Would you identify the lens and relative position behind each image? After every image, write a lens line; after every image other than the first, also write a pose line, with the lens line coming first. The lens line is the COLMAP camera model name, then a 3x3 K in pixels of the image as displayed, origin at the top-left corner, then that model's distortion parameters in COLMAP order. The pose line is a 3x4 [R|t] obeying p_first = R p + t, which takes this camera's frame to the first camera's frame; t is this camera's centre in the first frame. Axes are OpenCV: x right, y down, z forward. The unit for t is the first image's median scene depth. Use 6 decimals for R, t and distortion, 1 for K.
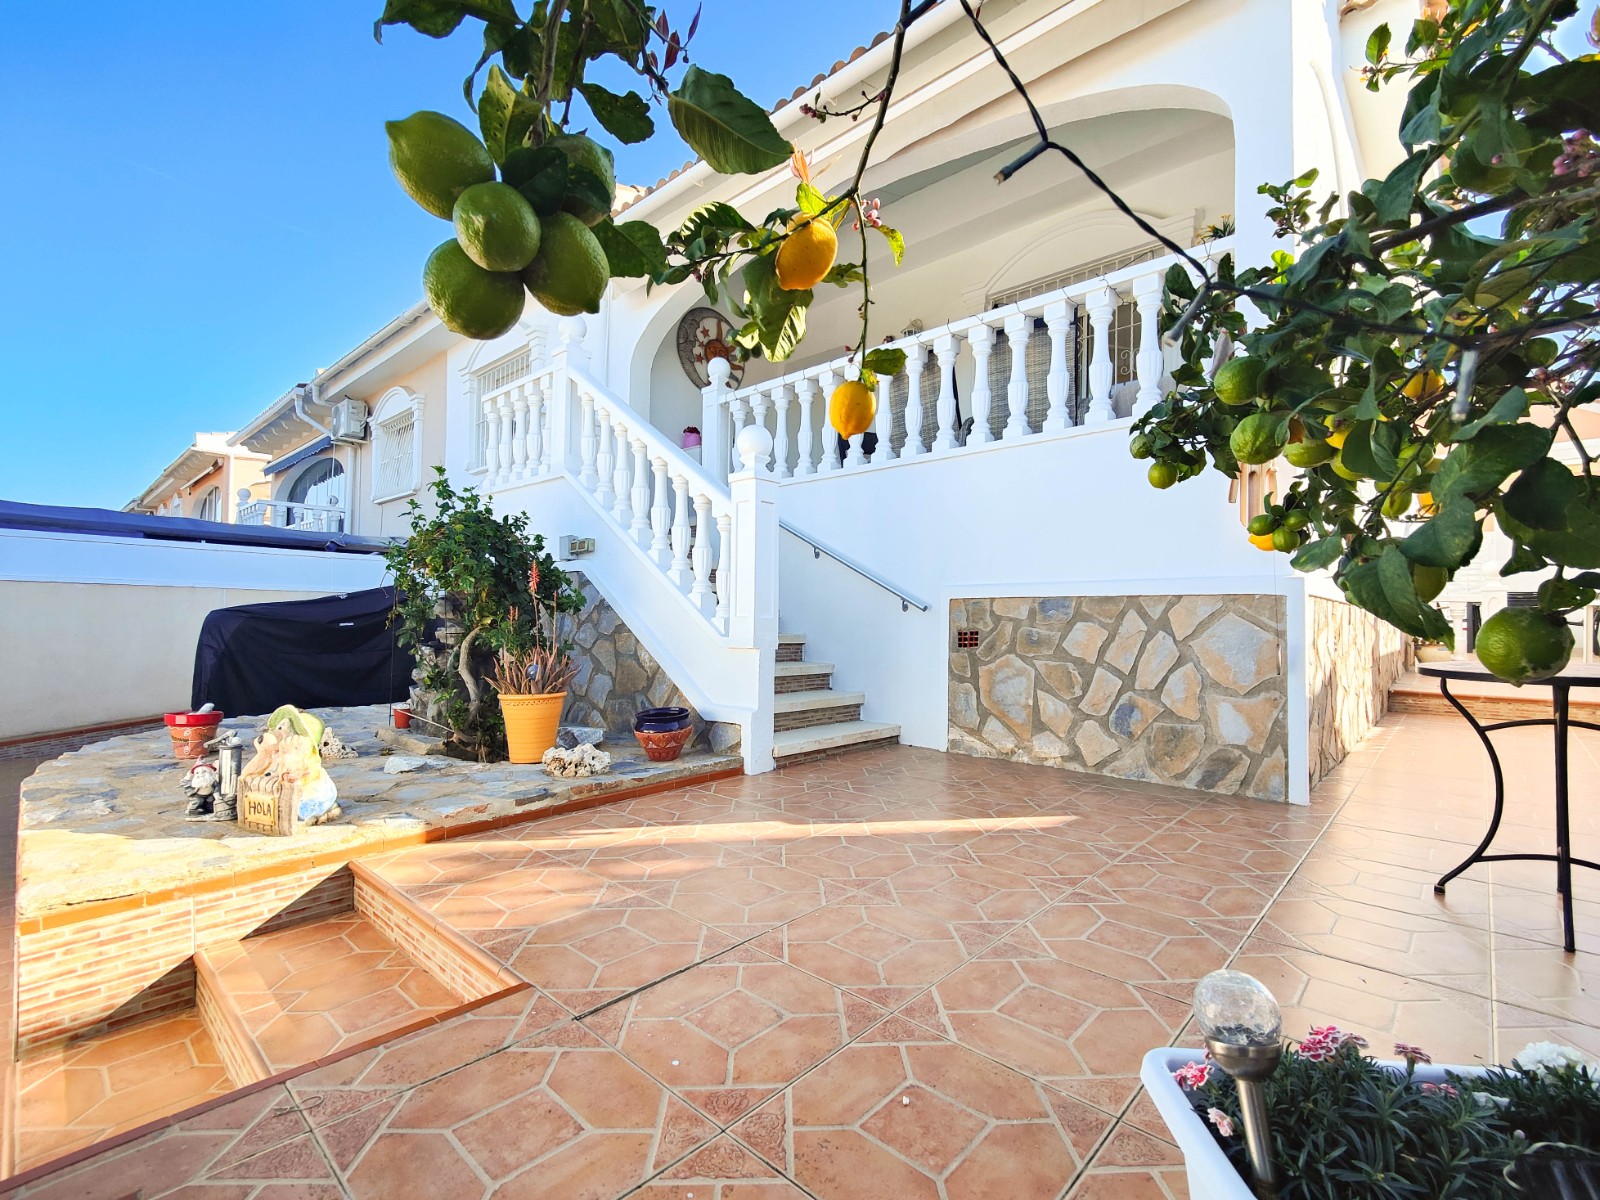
lens RADIAL K [[740.2, 0, 800.0], [0, 740.2, 600.0], [0, 0, 1]] dist [0.031555, -0.022282]
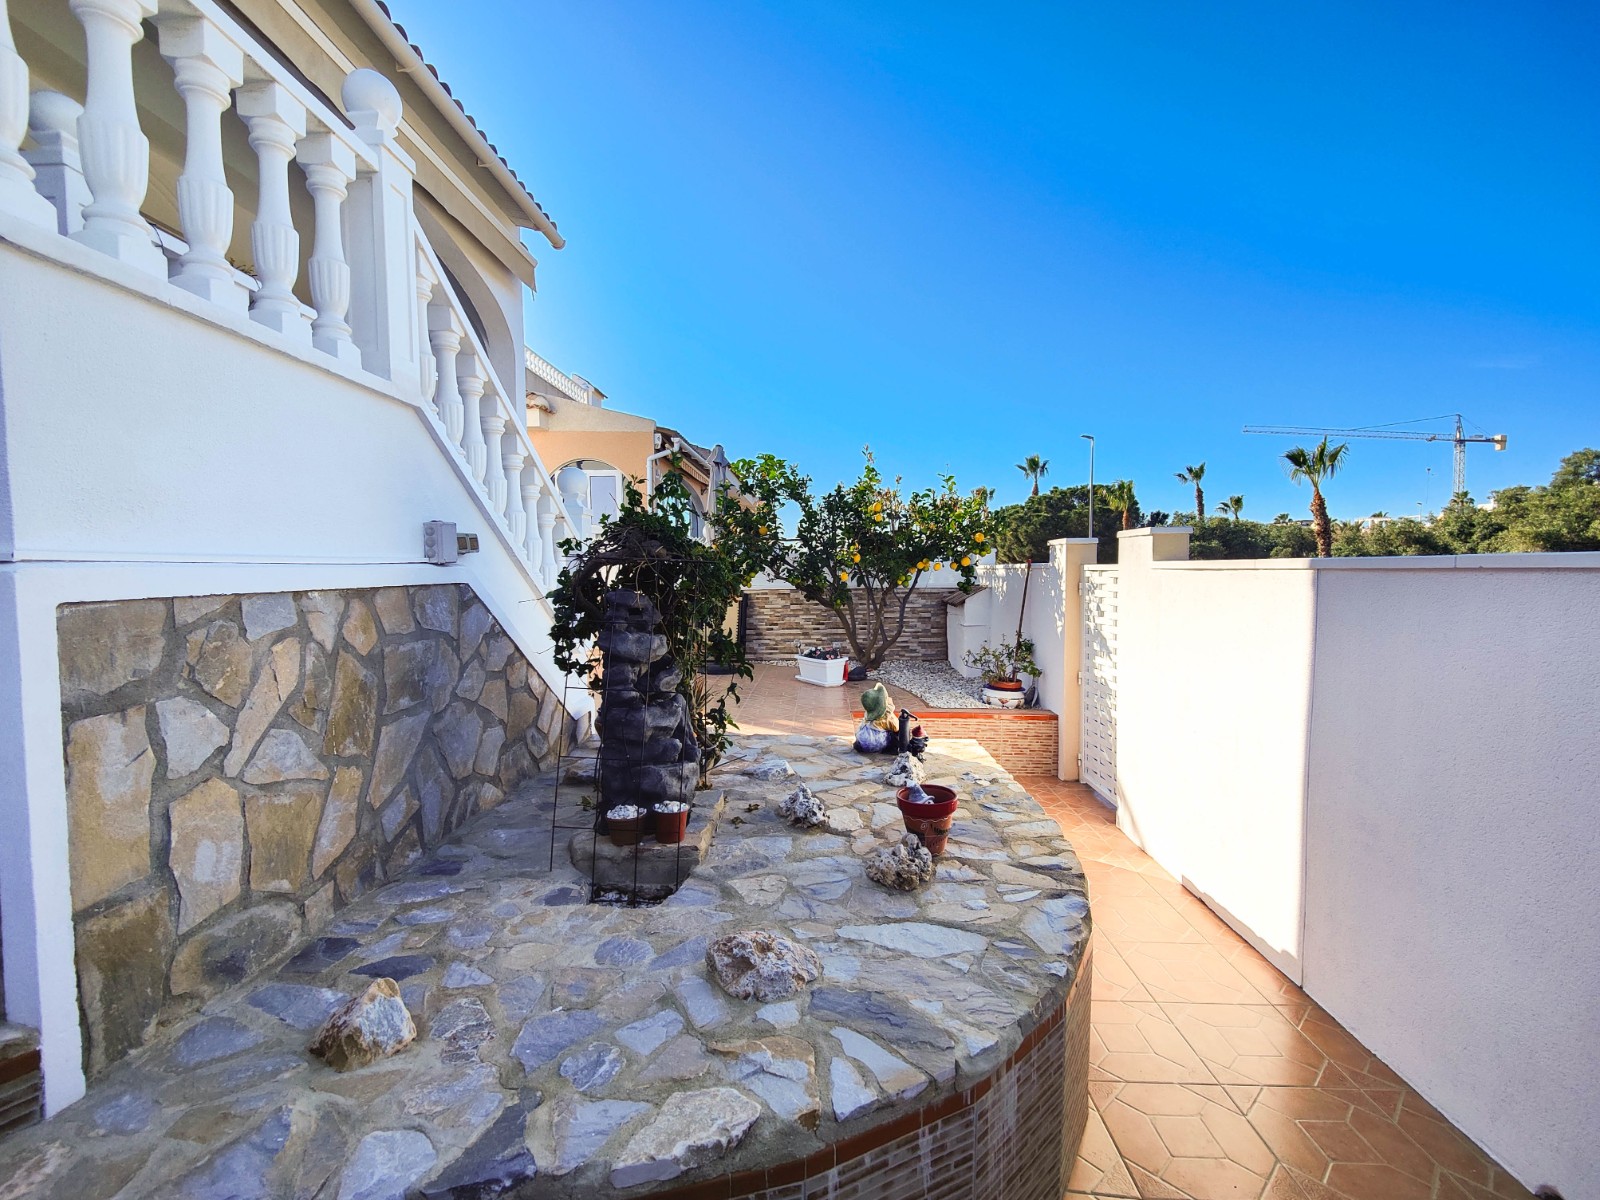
lens RADIAL K [[705.1, 0, 807.4], [0, 705.1, 601.9], [0, 0, 1]] dist [0.022591, -0.018275]
pose [[-0.667246, -0.038746, 0.743829, -1.117381], [-0.020901, 0.999227, 0.033301, -0.058427], [-0.744544, 0.006673, -0.667540, 1.406889]]
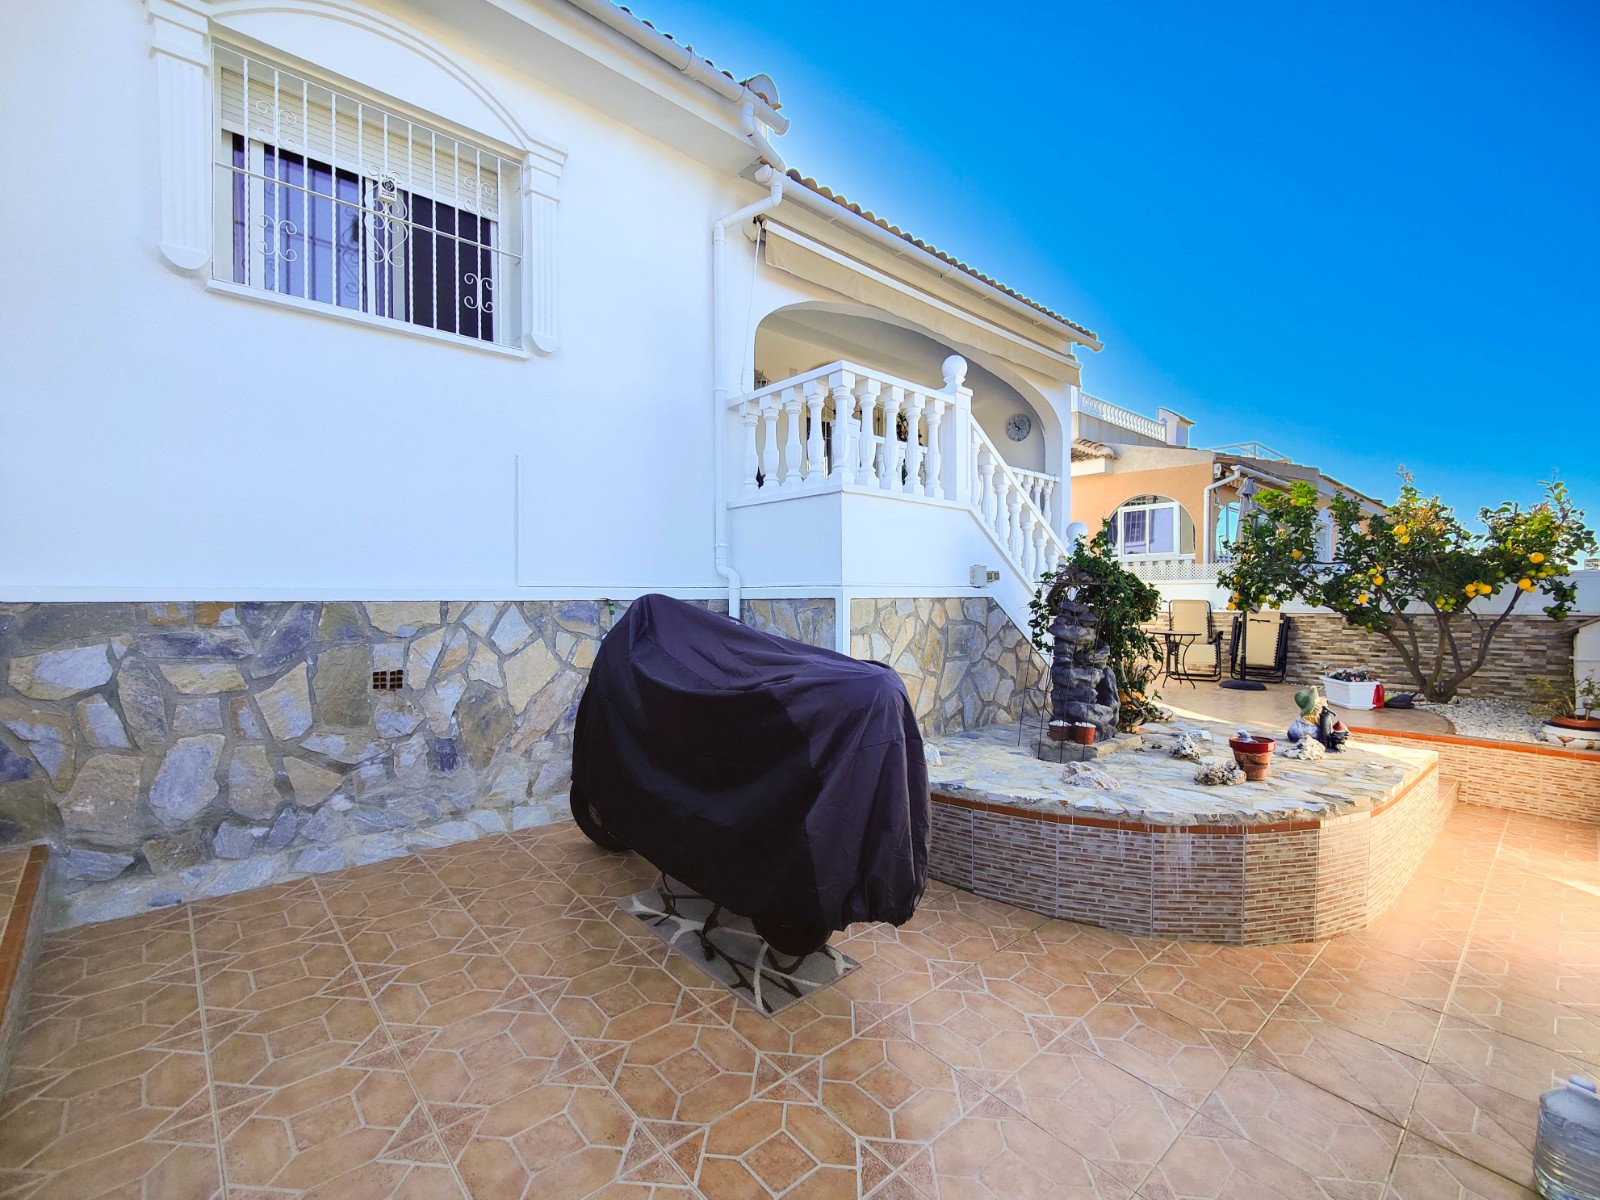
lens RADIAL K [[718.7, 0, 816.7], [0, 718.7, 605.4], [0, 0, 1]] dist [0.031185, -0.021143]
pose [[0.062909, -0.019596, 0.997827, -1.735918], [-0.027906, 0.999382, 0.021386, -0.050281], [-0.997629, -0.029191, 0.062323, 1.430623]]
